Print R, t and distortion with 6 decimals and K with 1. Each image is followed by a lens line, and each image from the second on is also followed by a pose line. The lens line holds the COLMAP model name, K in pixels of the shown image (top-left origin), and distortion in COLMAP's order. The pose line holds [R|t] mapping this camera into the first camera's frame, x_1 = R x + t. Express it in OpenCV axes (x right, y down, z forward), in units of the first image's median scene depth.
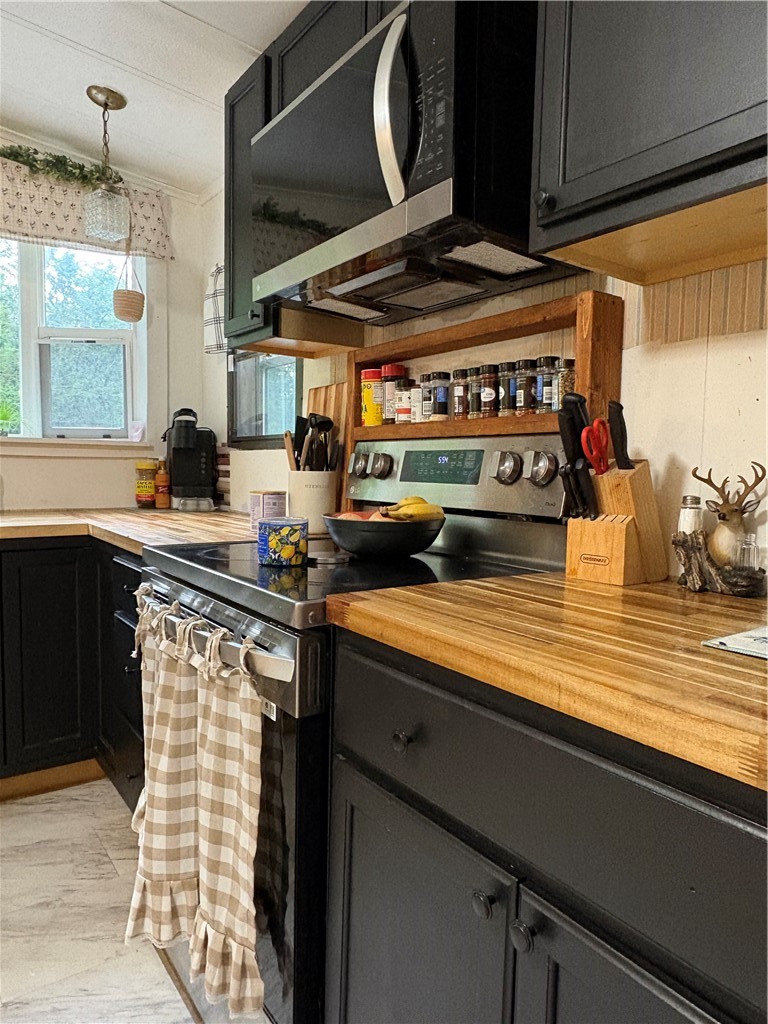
lens RADIAL K [[667.2, 0, 383.6], [0, 667.2, 511.1], [0, 0, 1]] dist [-0.003053, 0.000250]
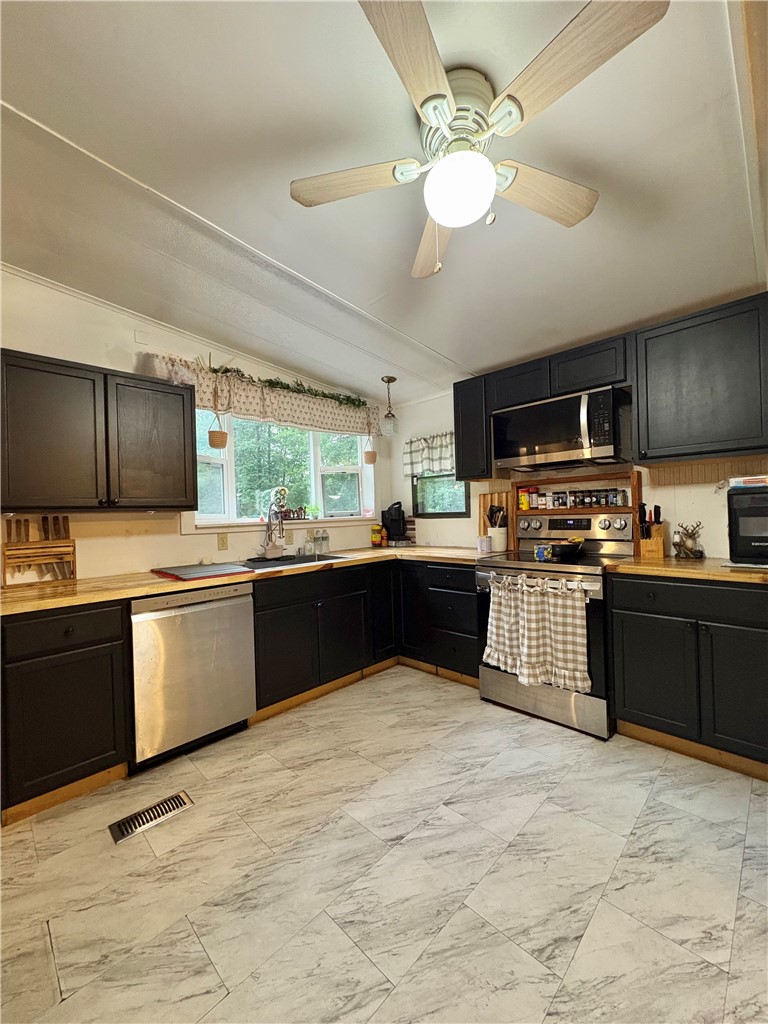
lens RADIAL K [[407.3, 0, 384.5], [0, 407.3, 515.6], [0, 0, 1]] dist [0.002040, 0.000133]
pose [[0.984241, -0.051693, 0.169105, -0.899325], [0.061921, 0.996521, -0.055775, -0.050208], [-0.165634, 0.065368, 0.984019, -0.549711]]
